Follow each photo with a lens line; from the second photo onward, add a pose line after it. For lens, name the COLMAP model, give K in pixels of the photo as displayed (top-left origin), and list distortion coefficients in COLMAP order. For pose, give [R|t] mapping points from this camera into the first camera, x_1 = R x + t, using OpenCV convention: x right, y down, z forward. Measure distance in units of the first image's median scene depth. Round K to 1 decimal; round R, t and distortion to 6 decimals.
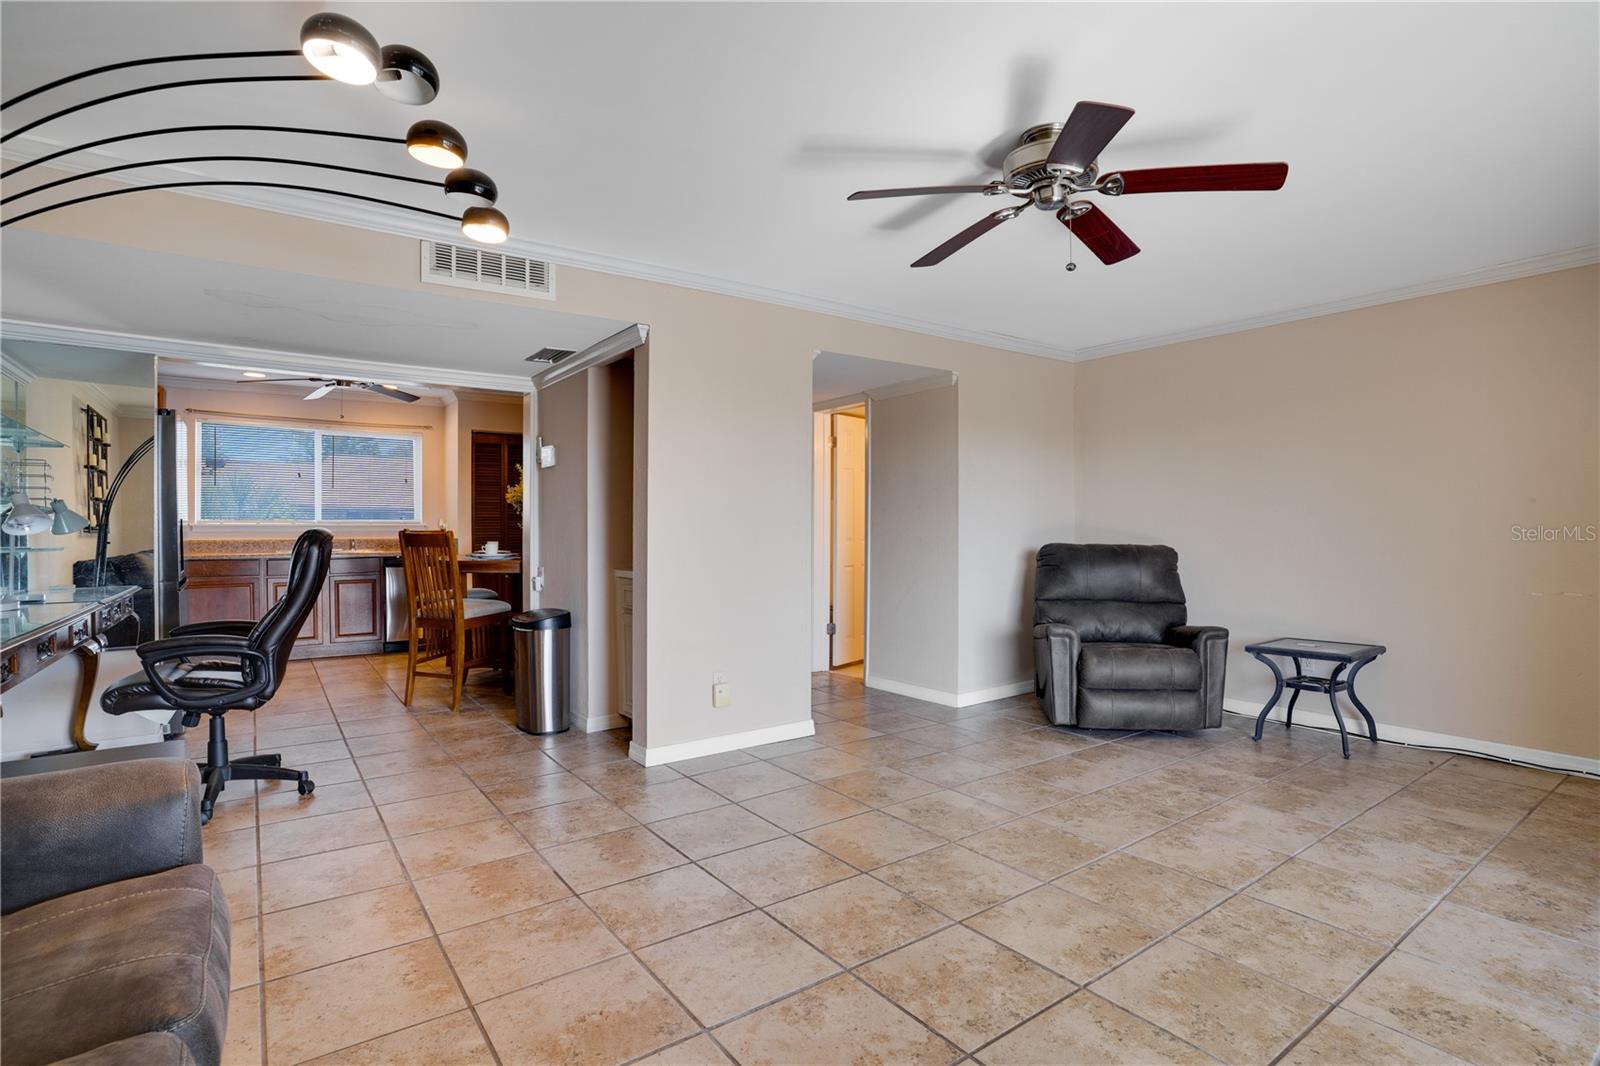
lens RADIAL K [[790.1, 0, 802.8], [0, 790.1, 526.0], [0, 0, 1]] dist [-0.081129, 0.034308]
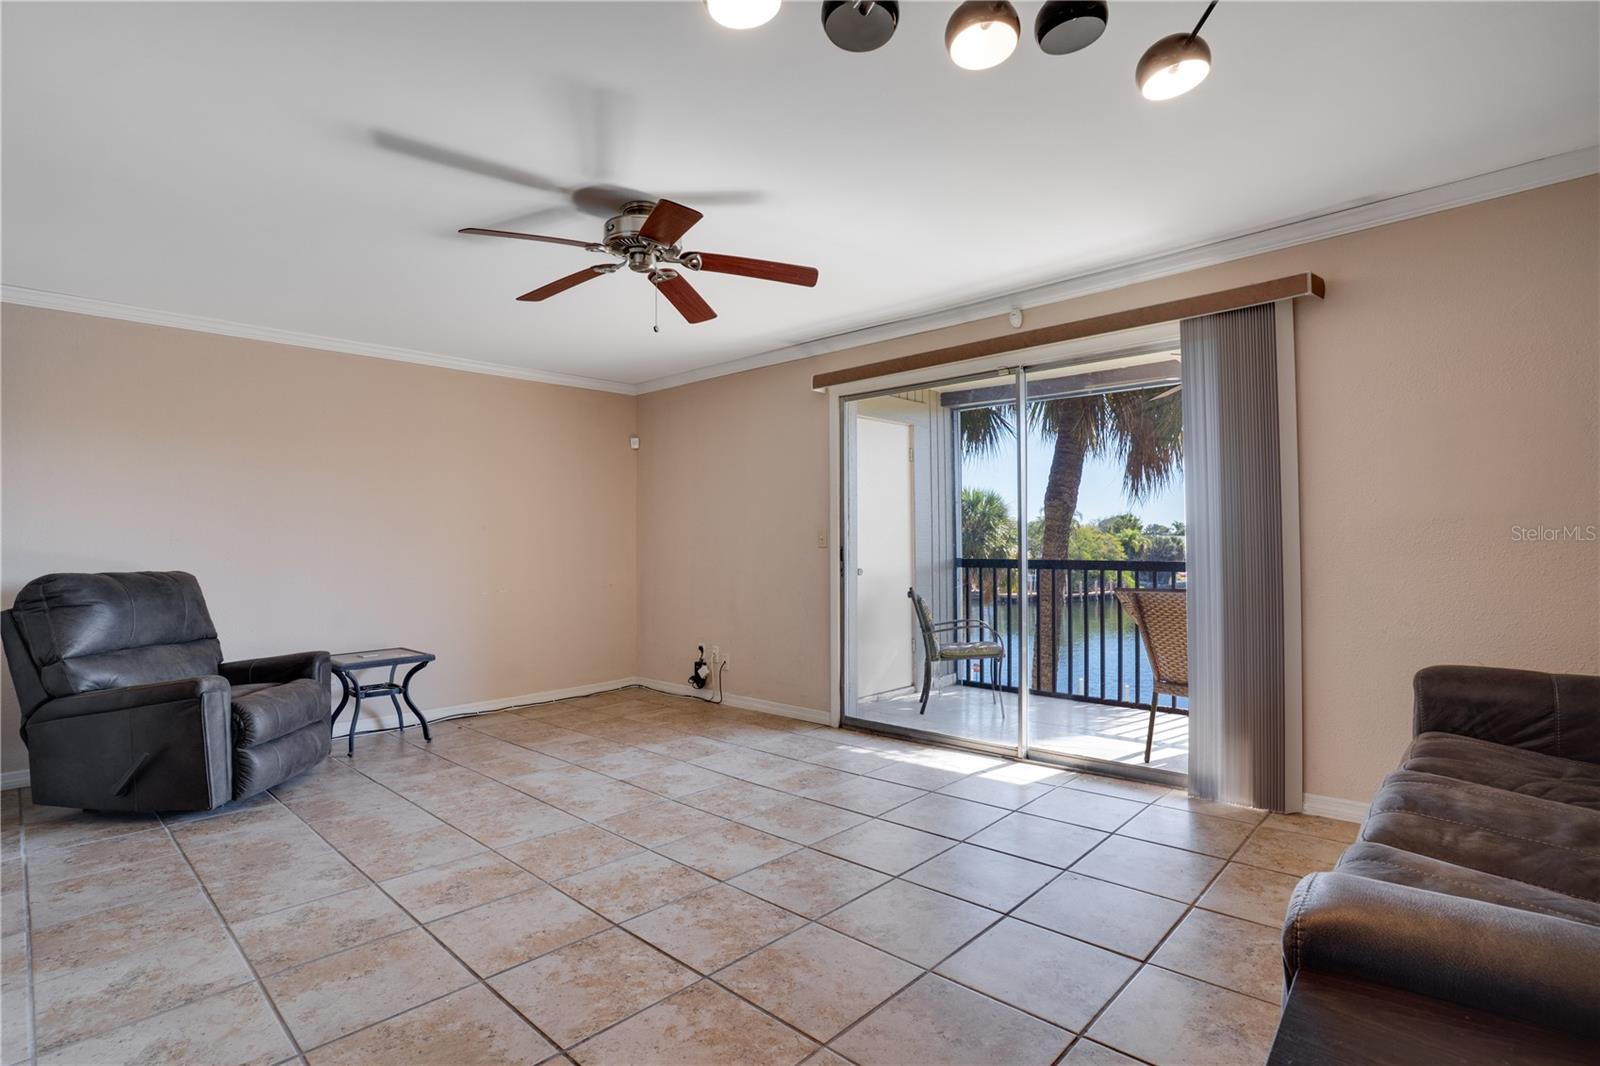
lens RADIAL K [[790.1, 0, 802.8], [0, 790.1, 526.0], [0, 0, 1]] dist [-0.081129, 0.034308]
pose [[-0.181888, 0.024937, 0.983003, -0.739406], [0.014145, 0.999641, -0.022742, 0.006465], [-0.983218, 0.009768, -0.182175, 0.823088]]
